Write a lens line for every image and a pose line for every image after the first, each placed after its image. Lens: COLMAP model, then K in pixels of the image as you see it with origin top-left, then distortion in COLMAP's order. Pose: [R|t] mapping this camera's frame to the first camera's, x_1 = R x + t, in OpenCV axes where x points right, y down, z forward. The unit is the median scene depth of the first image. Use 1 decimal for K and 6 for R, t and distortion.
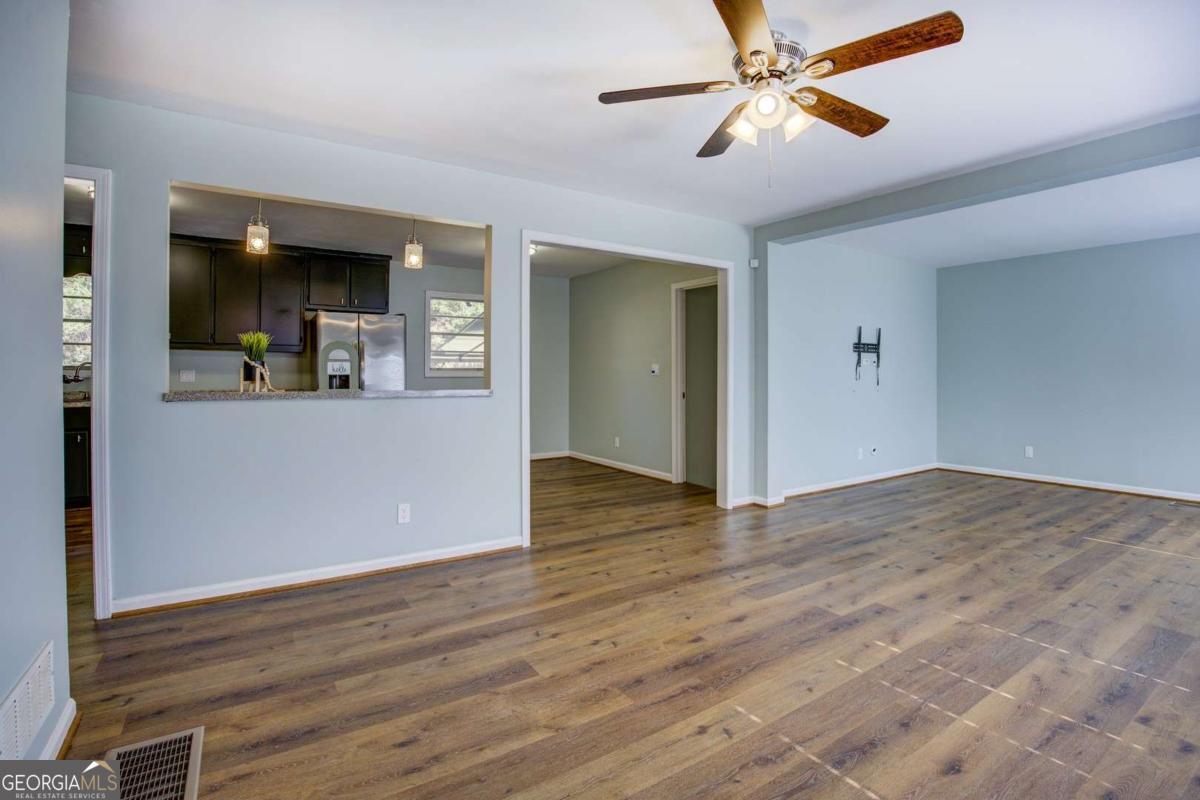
lens RADIAL K [[558.8, 0, 633.4], [0, 558.8, 373.4], [0, 0, 1]] dist [-0.057238, 0.012004]
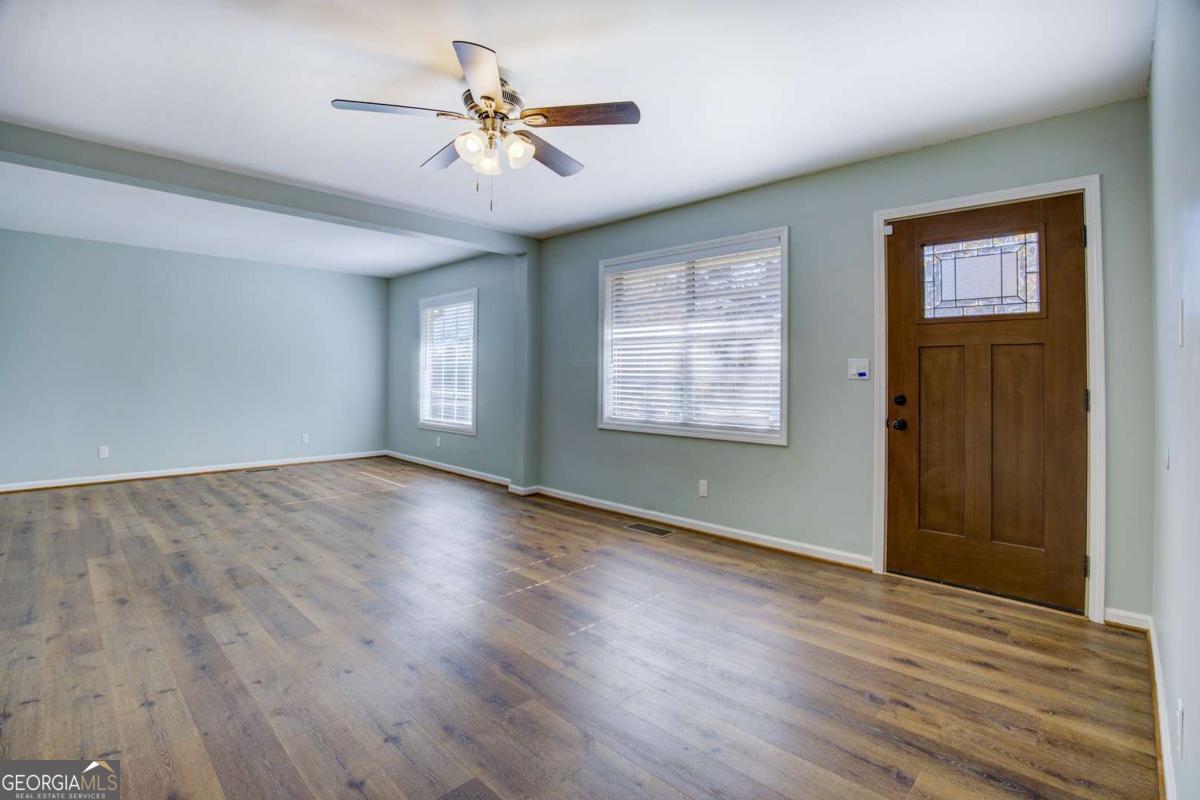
lens RADIAL K [[558.8, 0, 607.0], [0, 558.8, 369.9], [0, 0, 1]] dist [-0.057238, 0.012004]
pose [[-0.179687, 0.001173, 0.983723, -0.617083], [-0.012296, 0.999918, -0.003438, -0.000763], [-0.983647, -0.012714, -0.179658, 0.637191]]
